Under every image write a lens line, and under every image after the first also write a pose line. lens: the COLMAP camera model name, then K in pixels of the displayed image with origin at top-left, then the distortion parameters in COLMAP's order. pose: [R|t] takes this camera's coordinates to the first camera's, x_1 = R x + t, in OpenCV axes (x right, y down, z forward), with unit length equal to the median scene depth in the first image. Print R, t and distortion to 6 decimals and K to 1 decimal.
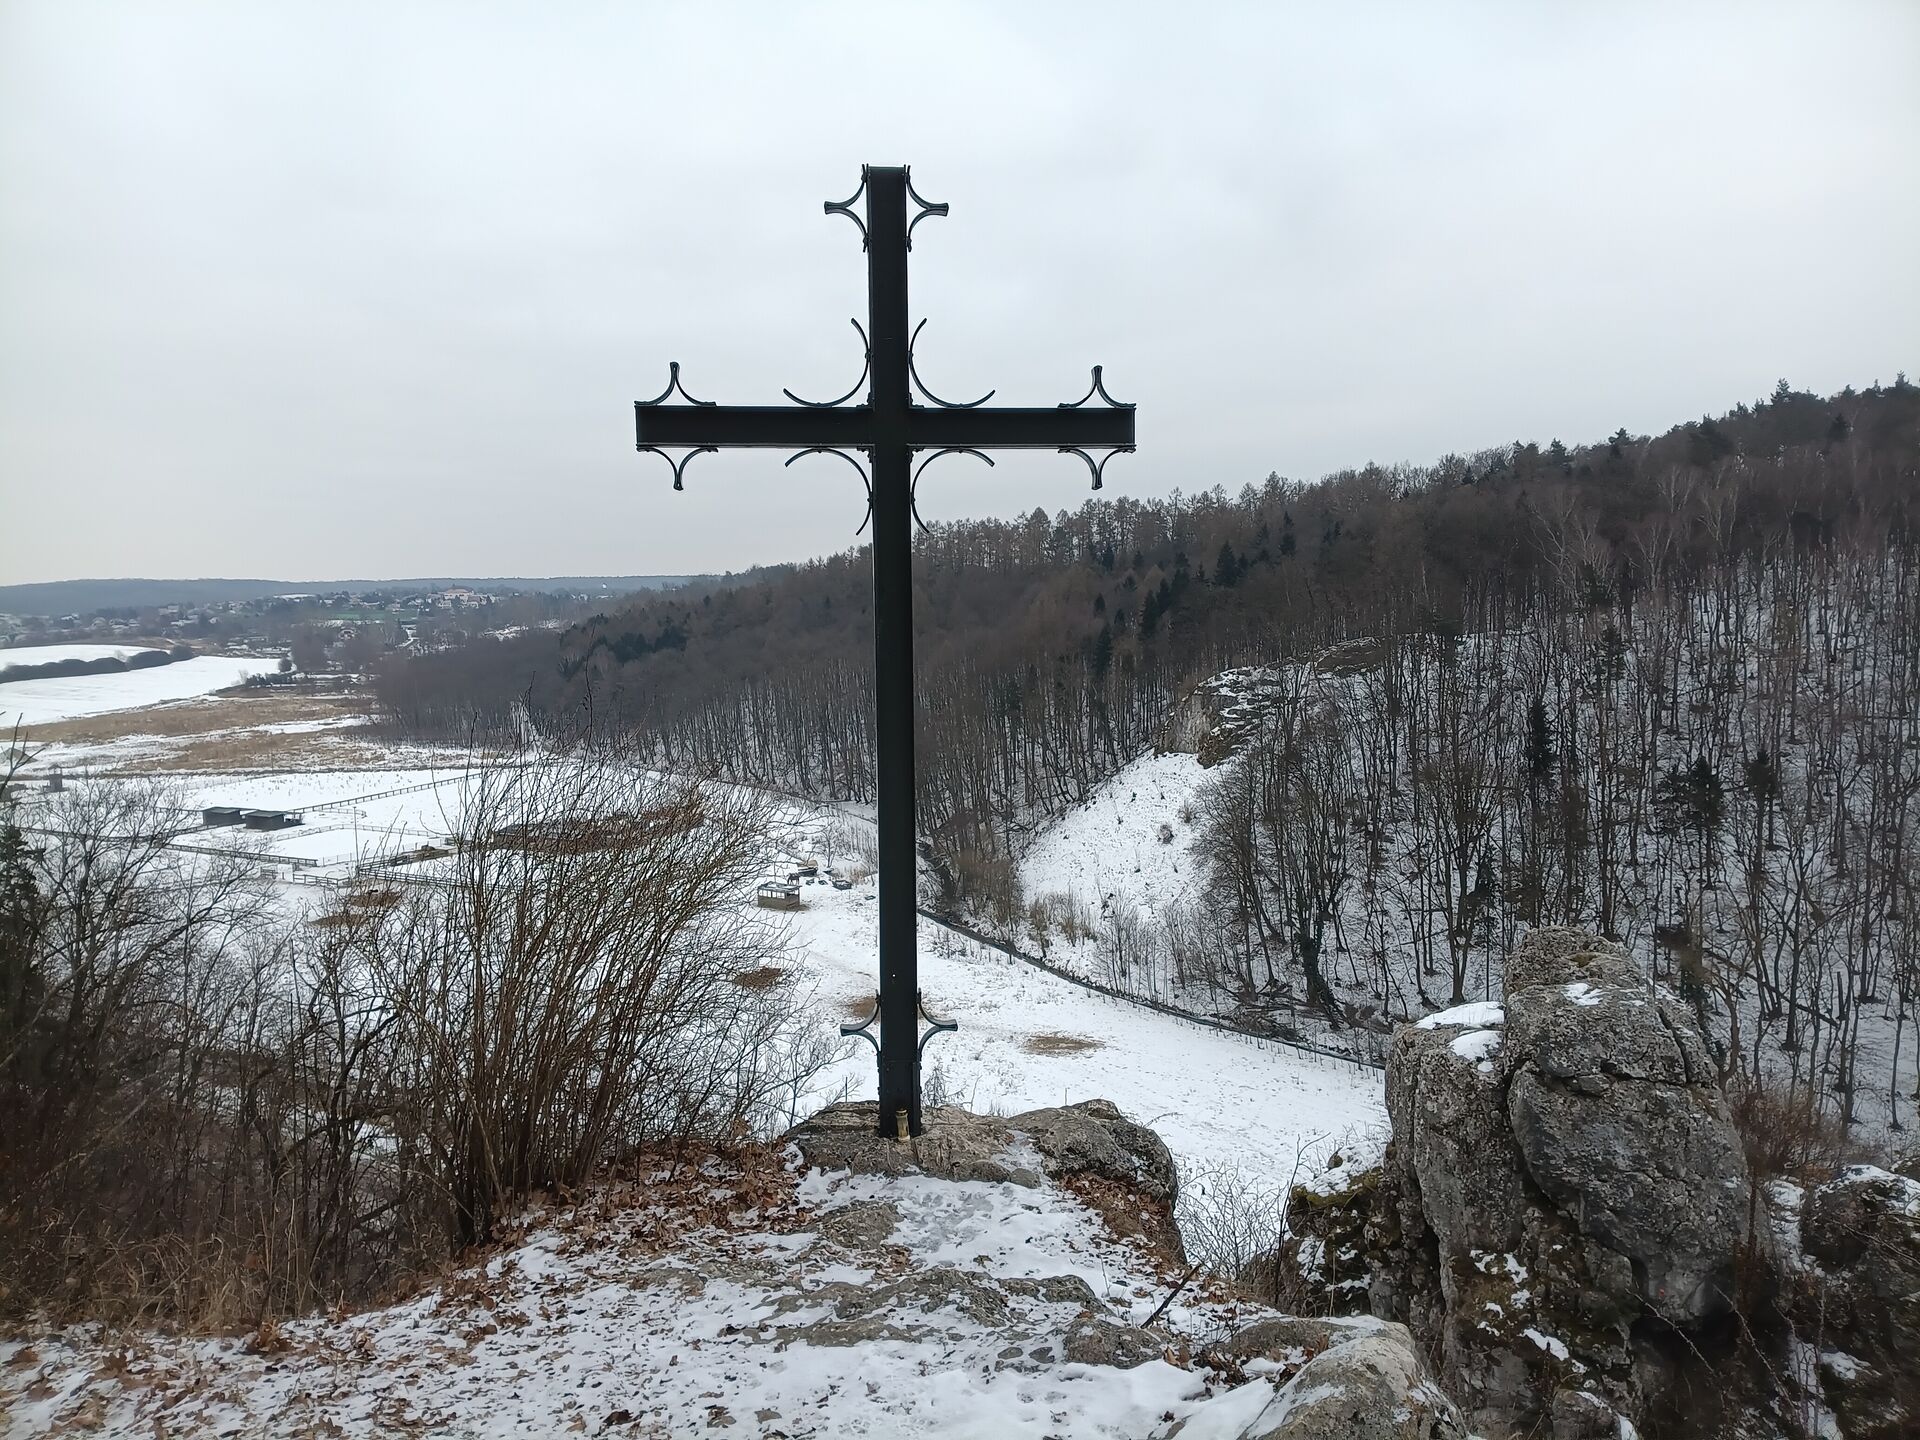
lens RADIAL K [[1401.2, 0, 963.4], [0, 1401.2, 728.6], [0, 0, 1]] dist [0.083180, -0.107991]
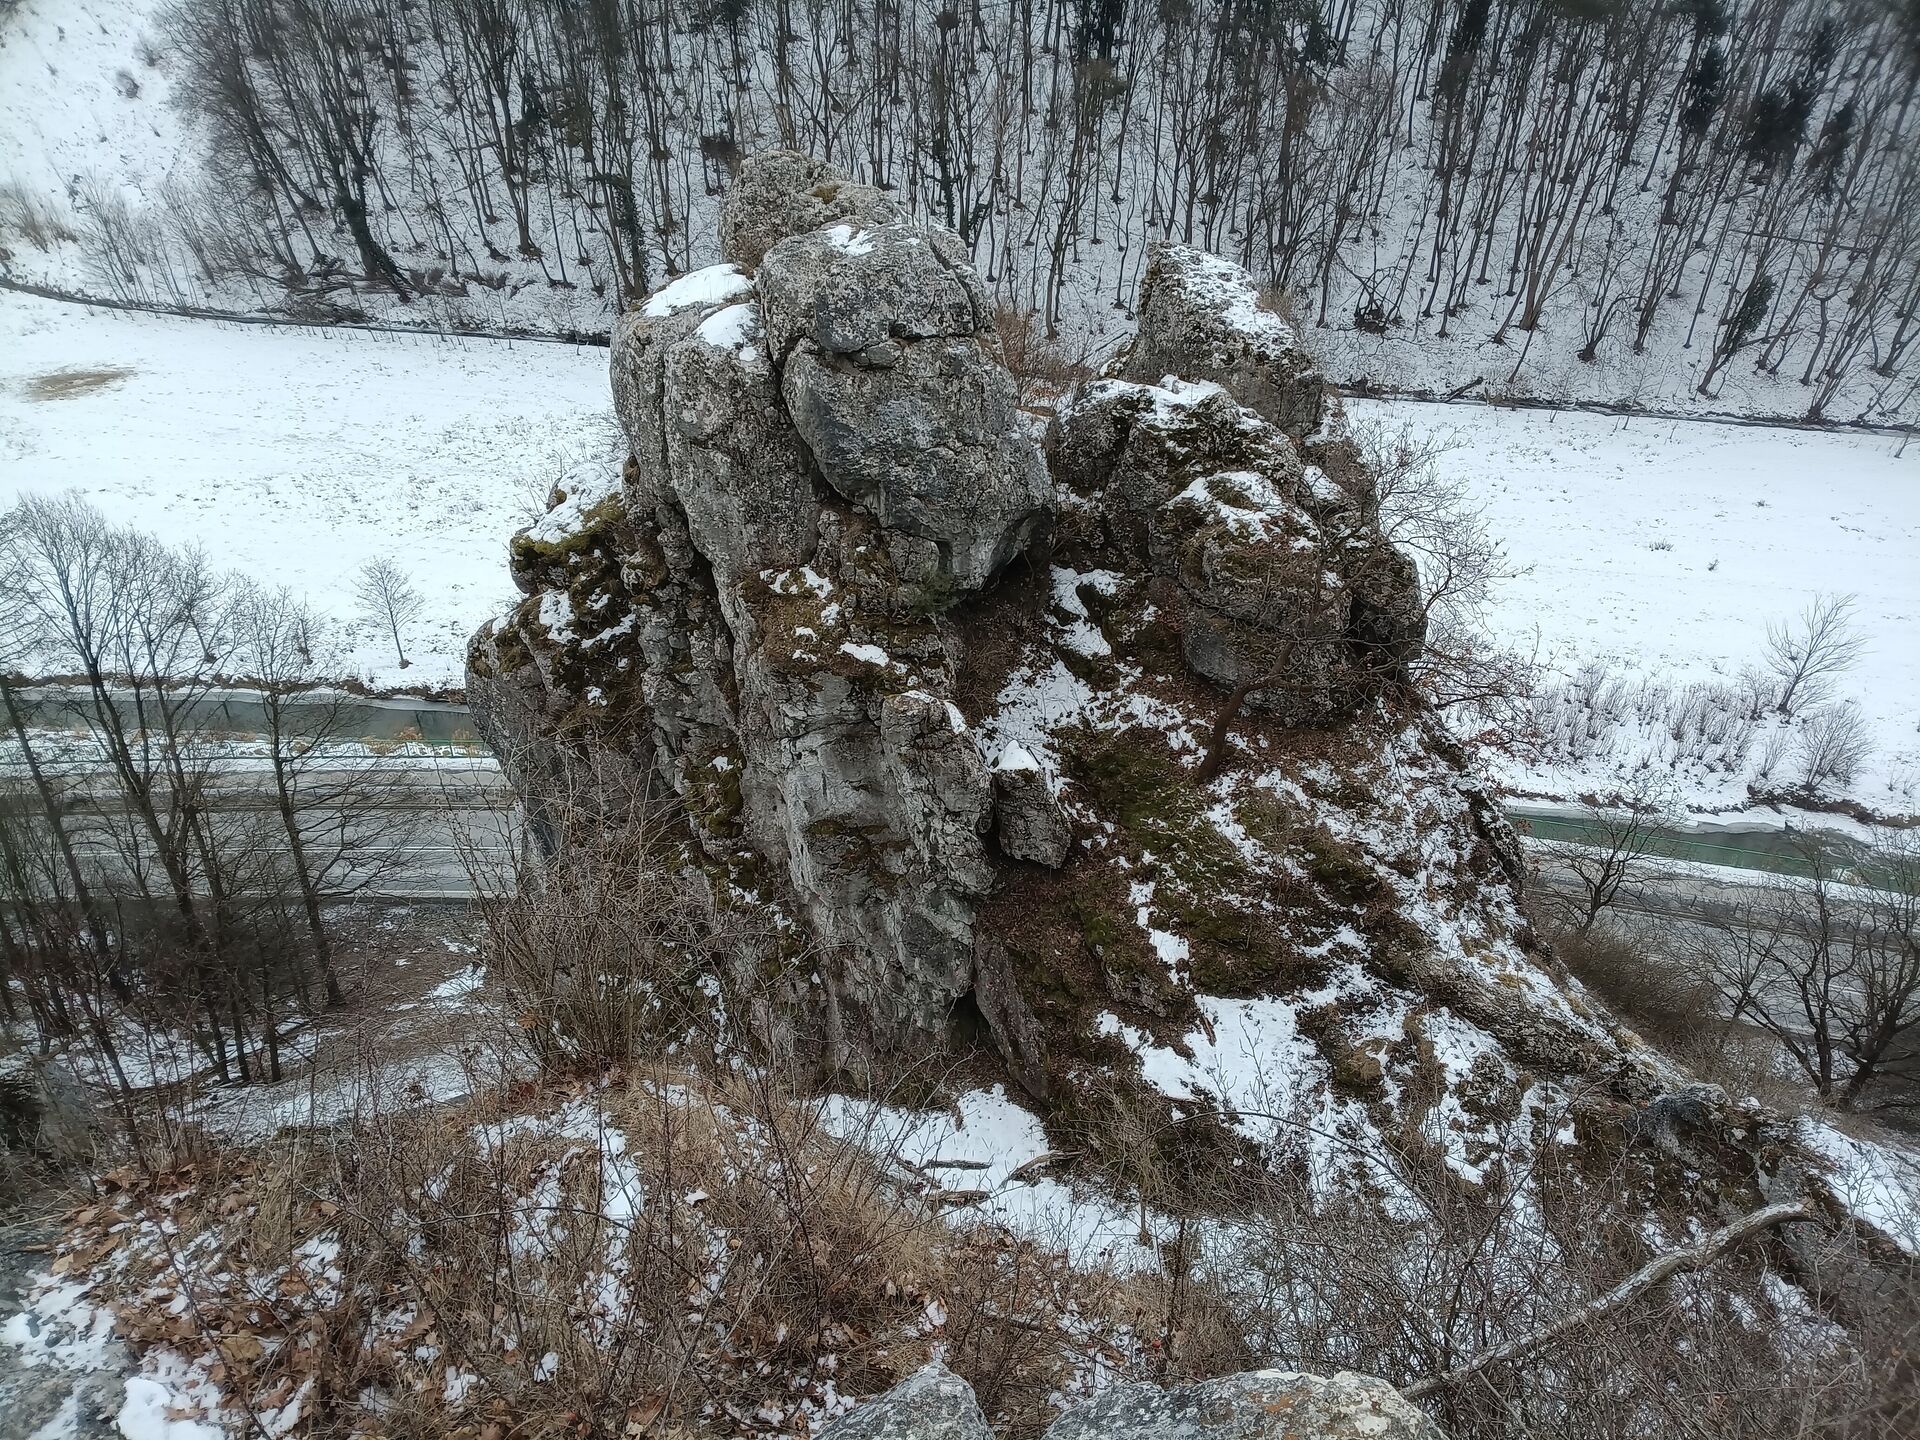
lens RADIAL K [[1401.2, 0, 963.4], [0, 1401.2, 728.6], [0, 0, 1]] dist [0.083180, -0.107991]
pose [[0.798682, -0.328793, 0.503987, -0.003333], [0.037335, 0.862992, 0.503837, 0.023709], [-0.600594, -0.383589, 0.701531, 0.273226]]
